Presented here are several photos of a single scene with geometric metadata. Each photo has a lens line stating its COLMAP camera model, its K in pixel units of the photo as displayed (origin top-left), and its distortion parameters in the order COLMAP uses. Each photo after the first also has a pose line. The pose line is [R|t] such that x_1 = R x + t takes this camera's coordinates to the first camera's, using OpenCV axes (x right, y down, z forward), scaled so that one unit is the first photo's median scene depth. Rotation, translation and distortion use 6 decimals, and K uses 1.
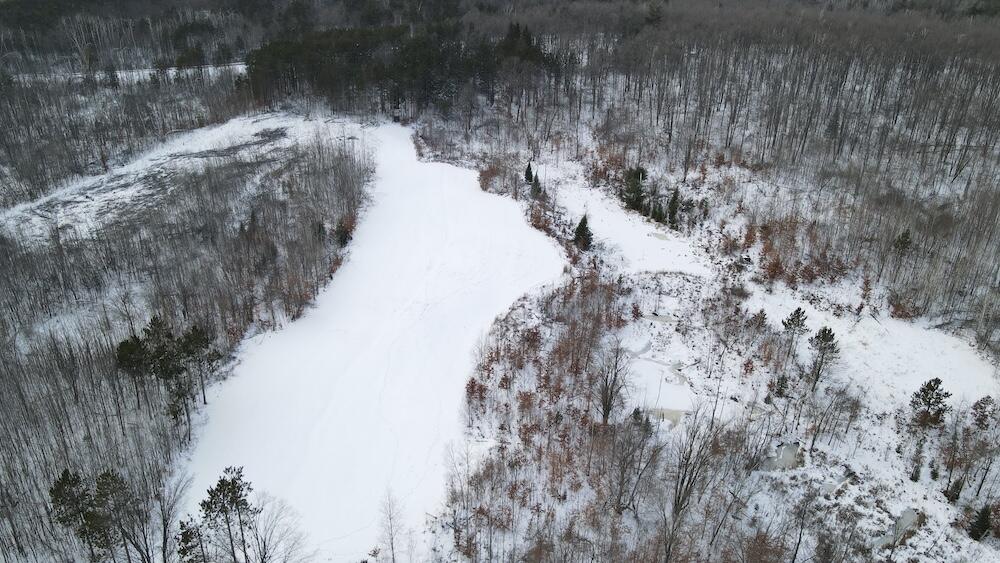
lens RADIAL K [[741.2, 0, 500.6], [0, 741.2, 286.2], [0, 0, 1]] dist [-0.000486, 0.041276]
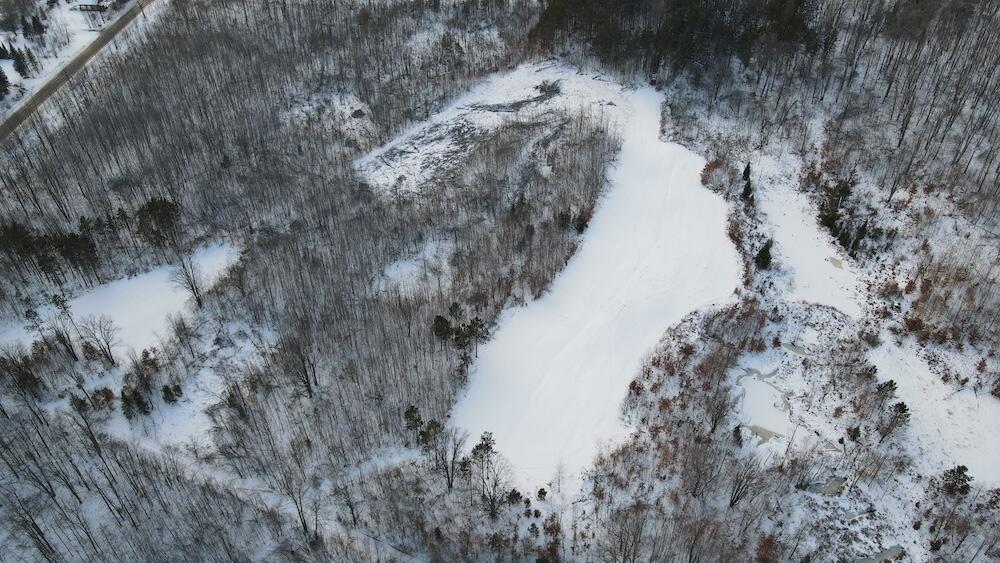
lens RADIAL K [[741.2, 0, 496.1], [0, 741.2, 283.4], [0, 0, 1]] dist [-0.000486, 0.041276]
pose [[0.928299, 0.208362, -0.307972, 0.083116], [-0.132534, 0.959260, 0.249511, -0.271649], [0.347414, -0.190804, 0.918094, -0.321382]]
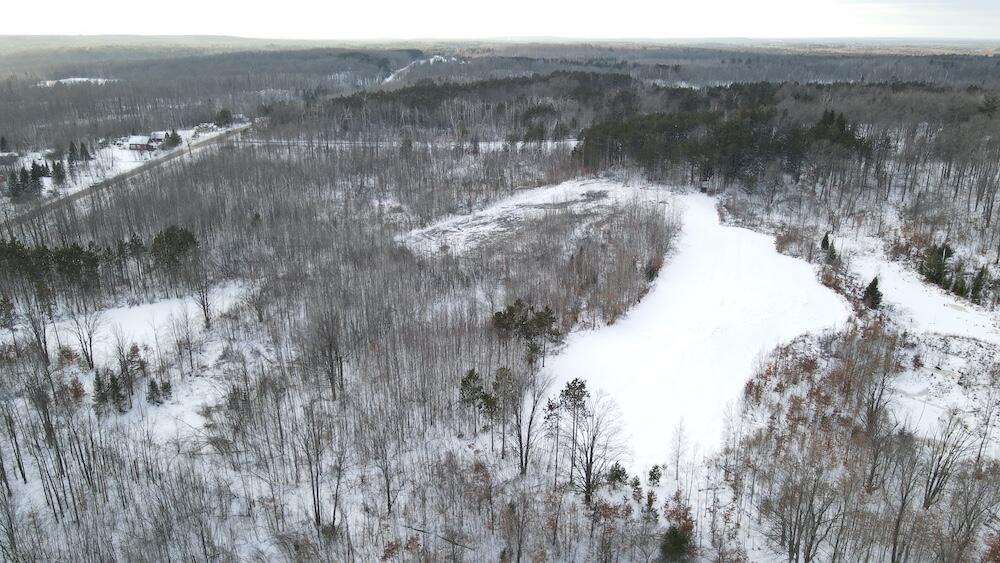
lens RADIAL K [[741.2, 0, 498.7], [0, 741.2, 279.3], [0, 0, 1]] dist [-0.000486, 0.041276]
pose [[0.921525, 0.105132, -0.373817, 0.011265], [-0.149588, 0.984469, -0.091888, 0.086776], [0.358351, 0.140596, 0.922939, -0.193400]]
